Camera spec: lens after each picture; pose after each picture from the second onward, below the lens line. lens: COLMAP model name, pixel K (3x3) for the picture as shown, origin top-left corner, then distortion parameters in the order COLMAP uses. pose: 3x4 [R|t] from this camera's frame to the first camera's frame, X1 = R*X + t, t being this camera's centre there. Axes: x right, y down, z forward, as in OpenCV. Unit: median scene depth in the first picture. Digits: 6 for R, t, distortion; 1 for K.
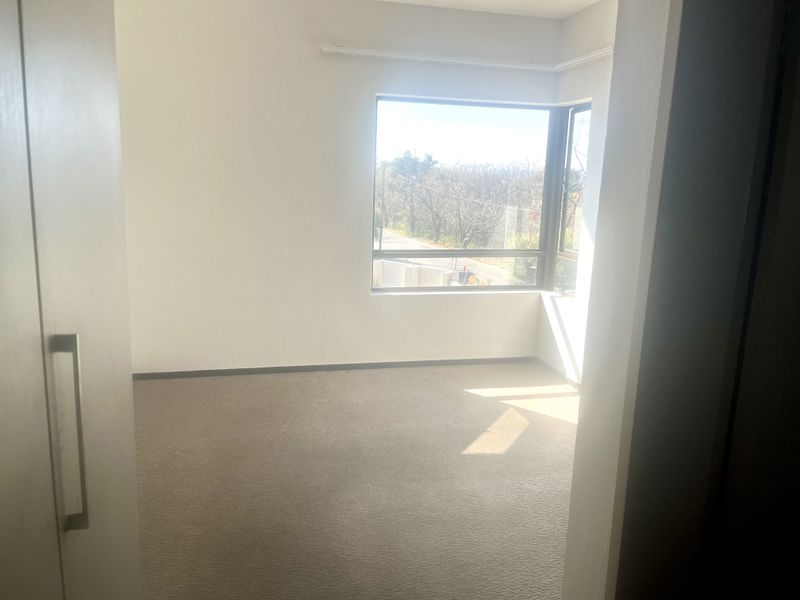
lens RADIAL K [[603.7, 0, 397.5], [0, 603.7, 295.2], [0, 0, 1]] dist [0.055044, -0.076318]
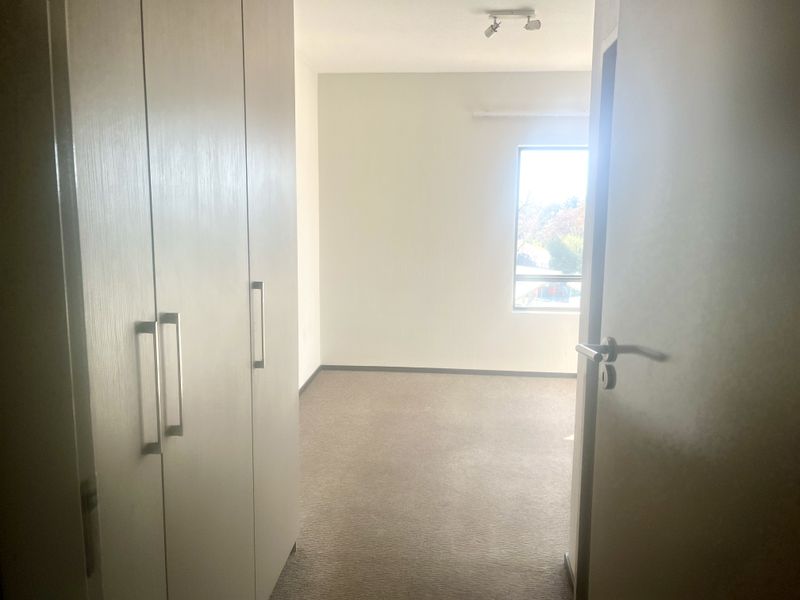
lens RADIAL K [[603.7, 0, 402.0], [0, 603.7, 302.2], [0, 0, 1]] dist [0.055044, -0.076318]
pose [[0.945033, 0.024009, -0.326094, 0.155517], [-0.040528, 0.998211, -0.043955, 0.045752], [0.324455, 0.054755, 0.944315, -0.214815]]
